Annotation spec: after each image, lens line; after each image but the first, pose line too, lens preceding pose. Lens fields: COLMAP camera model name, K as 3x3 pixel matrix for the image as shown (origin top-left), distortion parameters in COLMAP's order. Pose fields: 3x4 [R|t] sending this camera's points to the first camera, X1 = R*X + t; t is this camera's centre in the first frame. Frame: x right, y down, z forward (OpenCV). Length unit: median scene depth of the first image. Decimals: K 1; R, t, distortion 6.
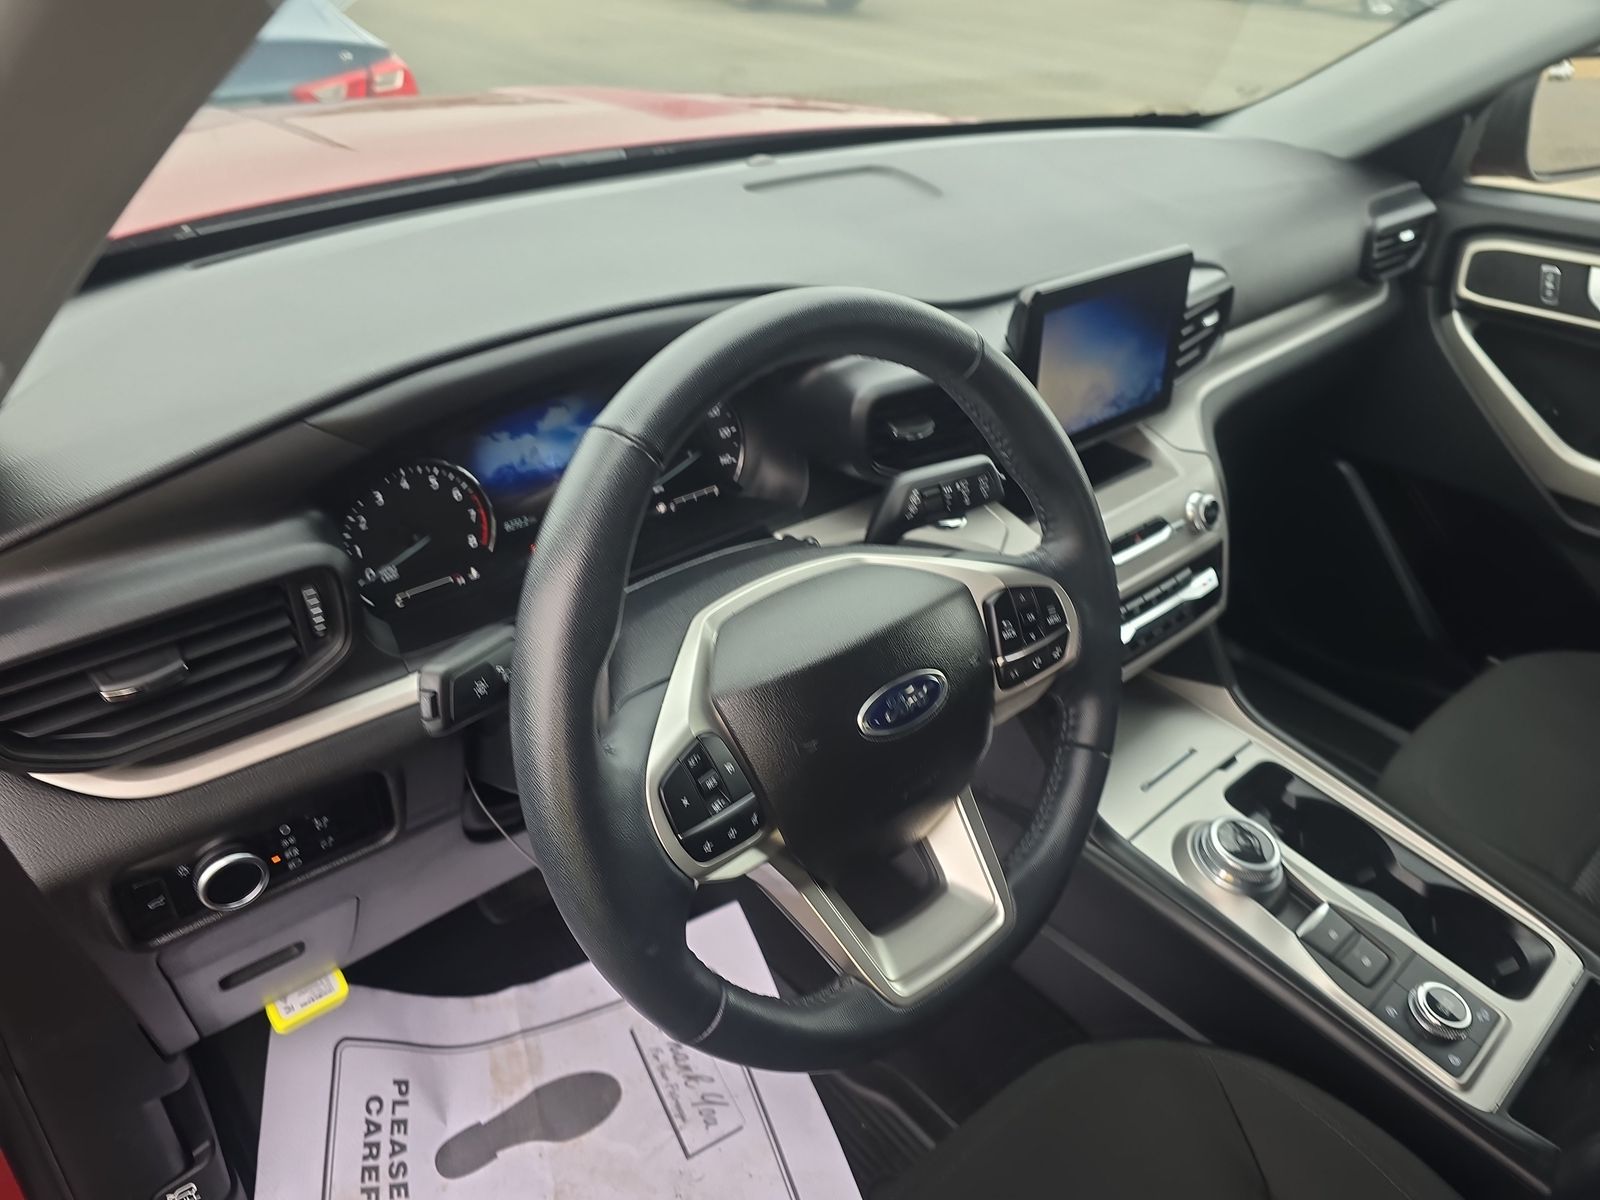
lens RADIAL K [[1080.5, 0, 793.2], [0, 1080.5, 590.5], [0, 0, 1]] dist [0.032929, -0.035181]
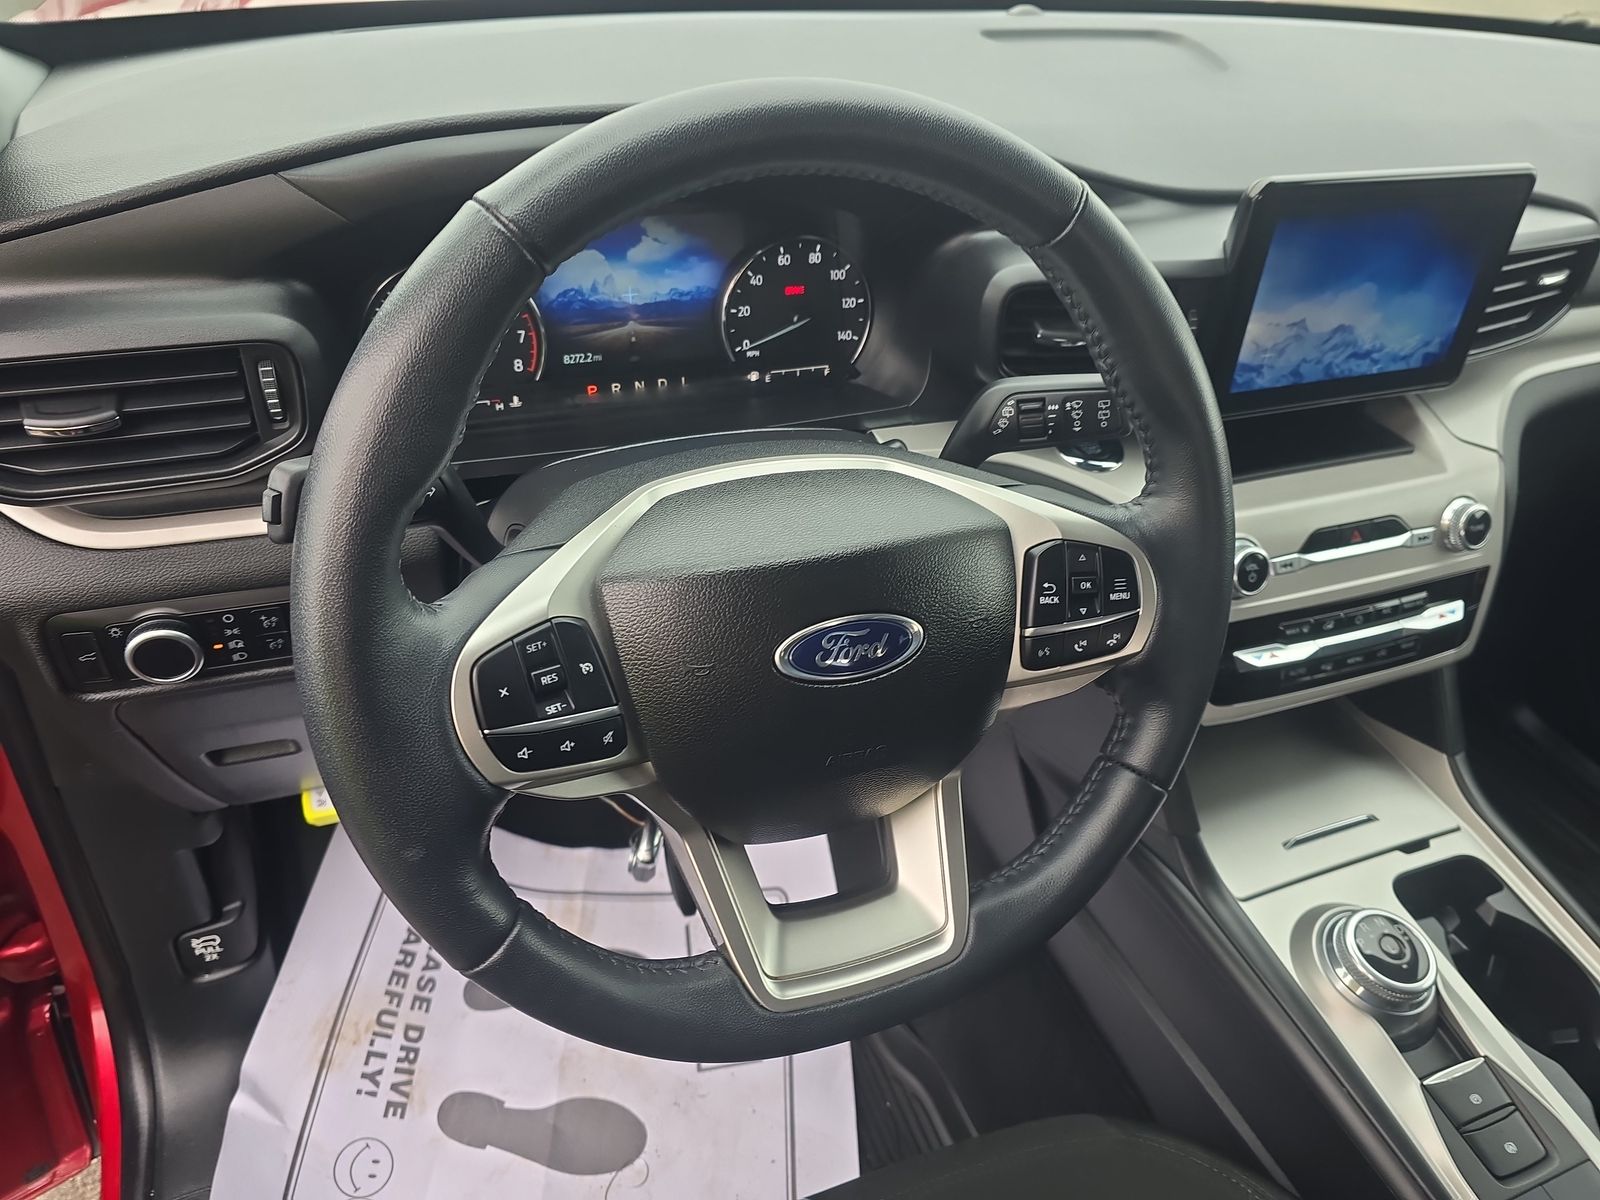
lens RADIAL K [[1080.5, 0, 793.2], [0, 1080.5, 590.5], [0, 0, 1]] dist [0.032929, -0.035181]
pose [[0.939007, 0.234039, -0.251973, 0.157134], [-0.214903, 0.971361, 0.101366, -0.003315], [0.268481, -0.041033, 0.962411, 0.155617]]
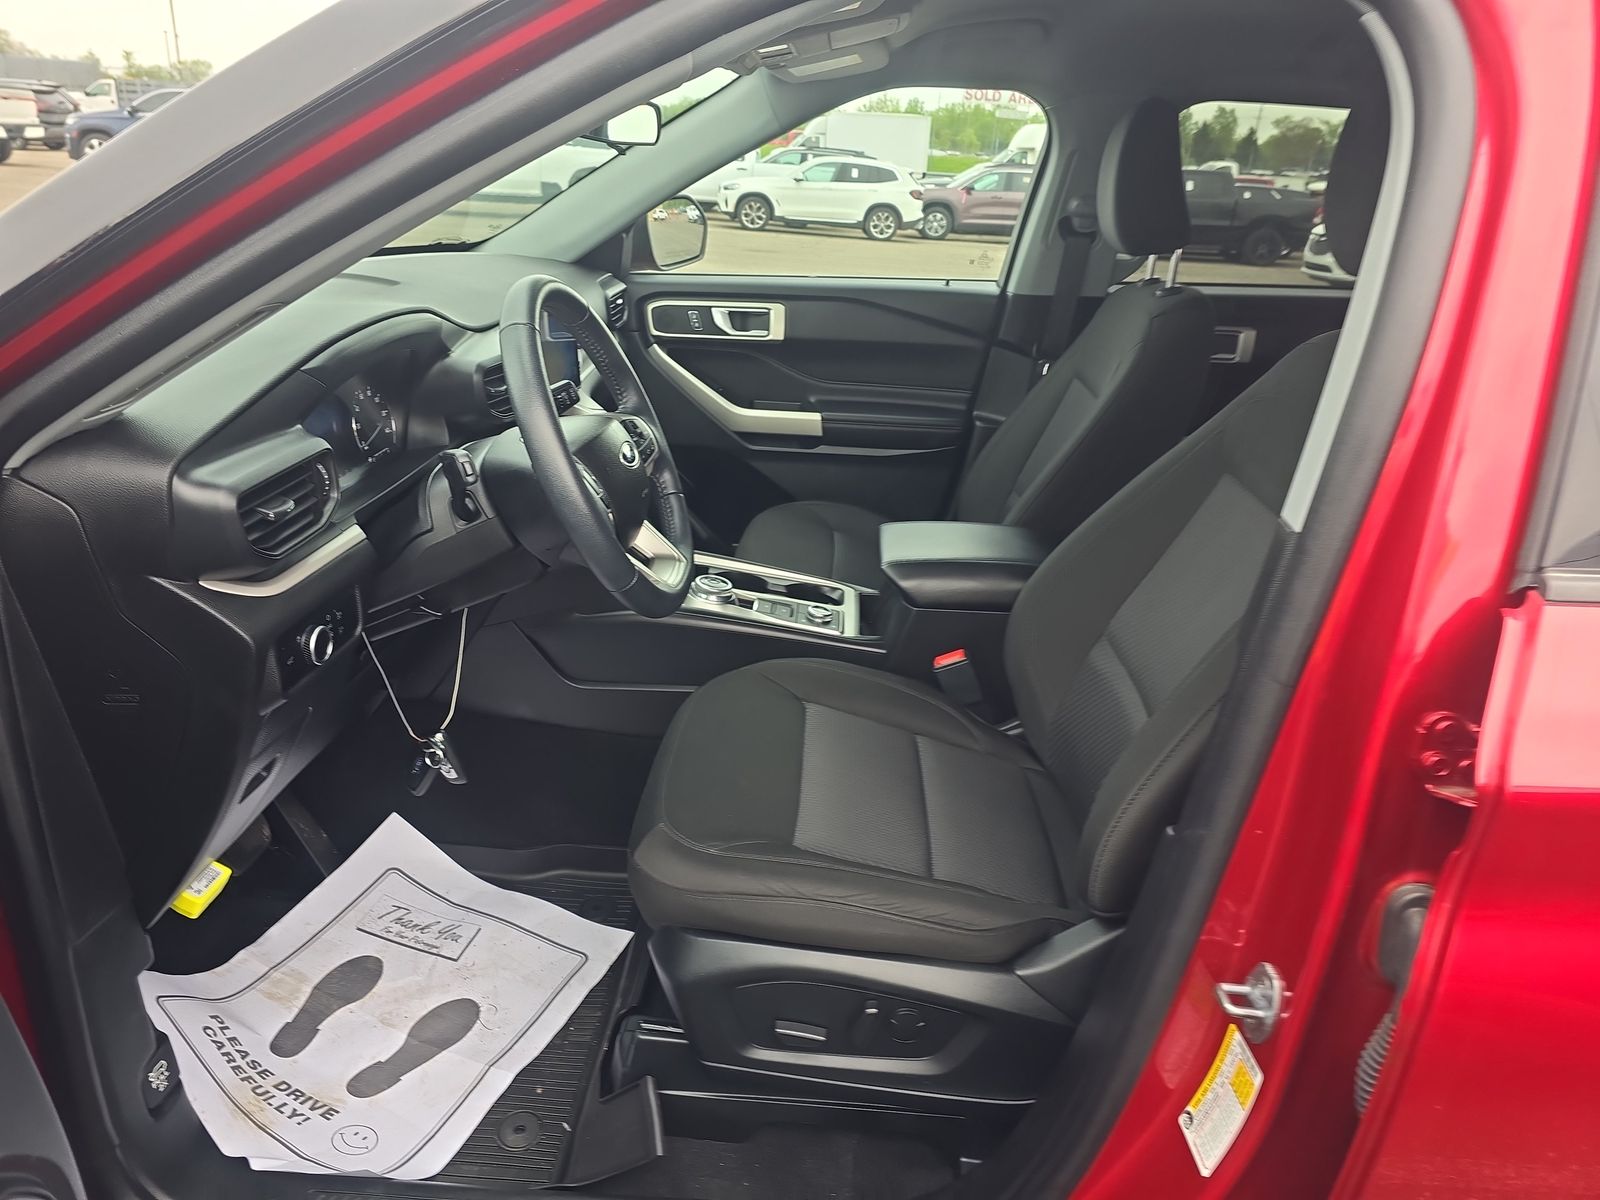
lens RADIAL K [[1080.5, 0, 793.2], [0, 1080.5, 590.5], [0, 0, 1]] dist [0.032929, -0.035181]
pose [[0.703131, -0.256573, 0.663157, -0.739324], [0.347579, 0.937633, -0.005765, 0.305931], [-0.620319, 0.234553, 0.748458, -0.492815]]
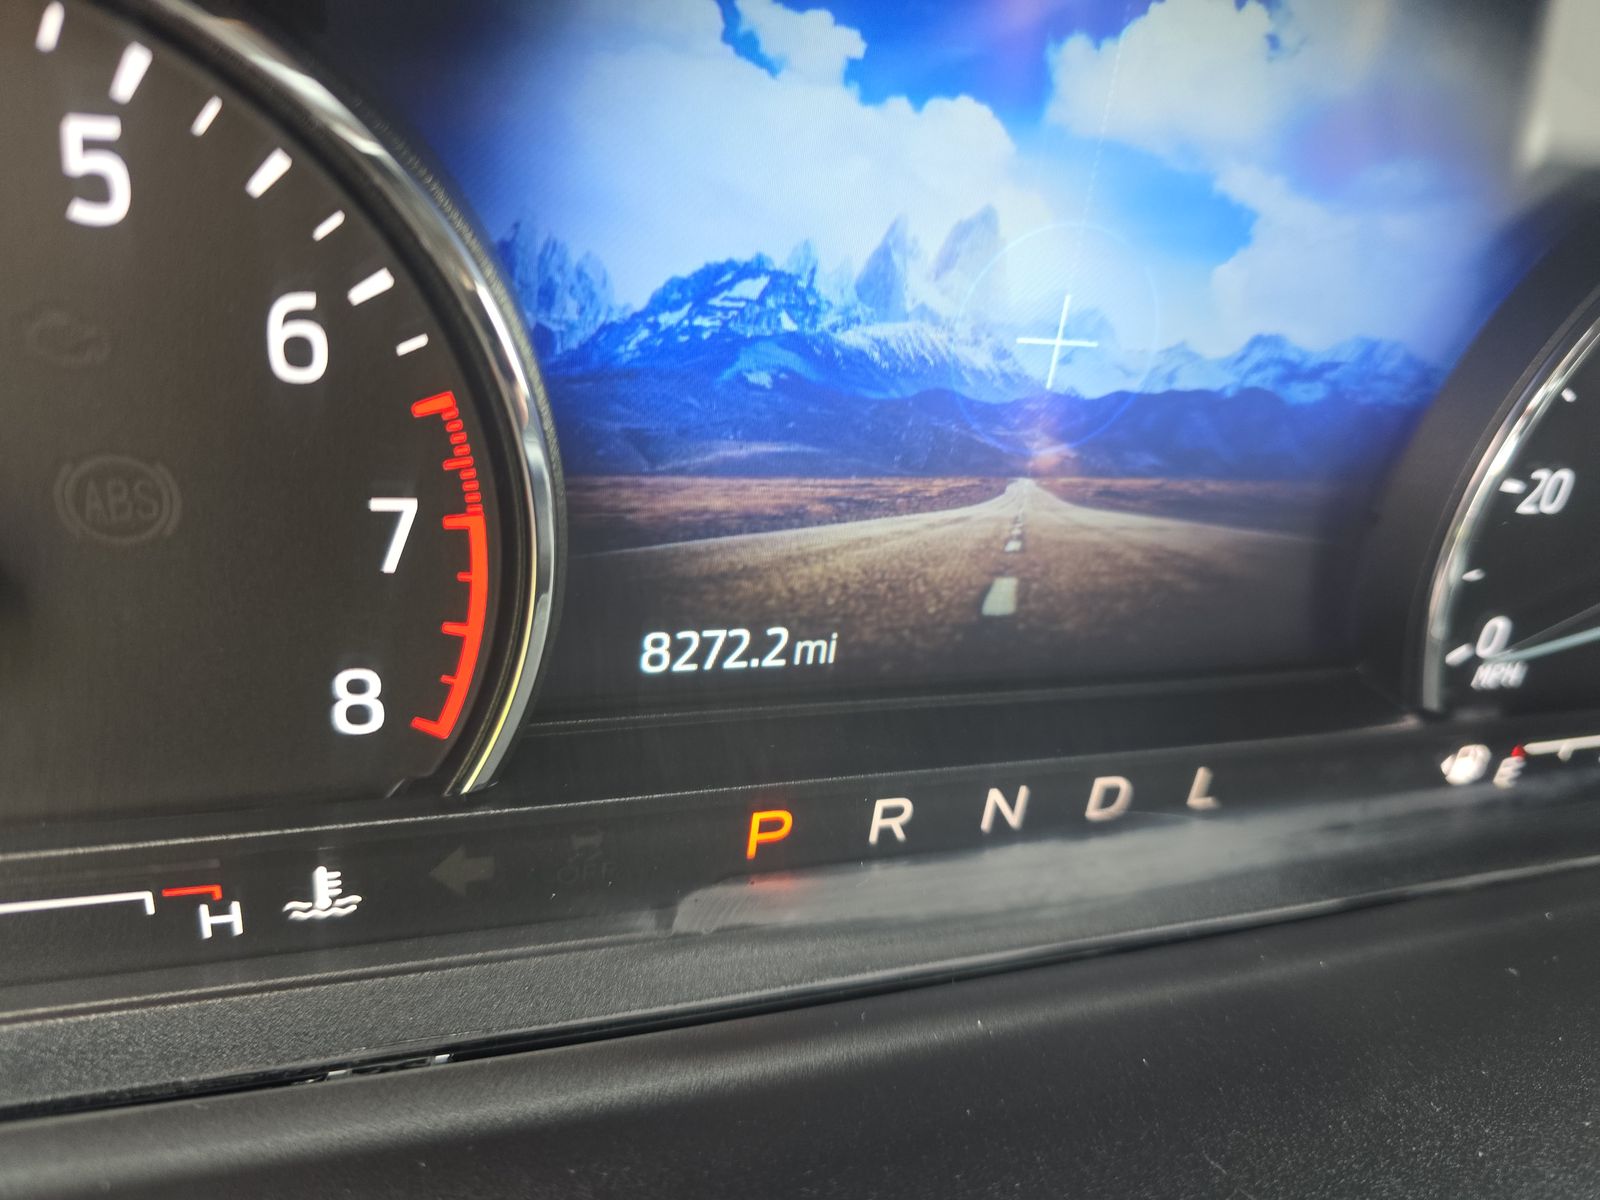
lens RADIAL K [[1164.9, 0, 800.0], [0, 1164.9, 600.0], [0, 0, 1]] dist [-0.003981, -0.050741]
pose [[0.907870, 0.332415, -0.255484, -0.174557], [-0.330788, 0.942346, 0.050641, -0.070044], [0.257588, 0.038536, 0.965486, 0.722462]]
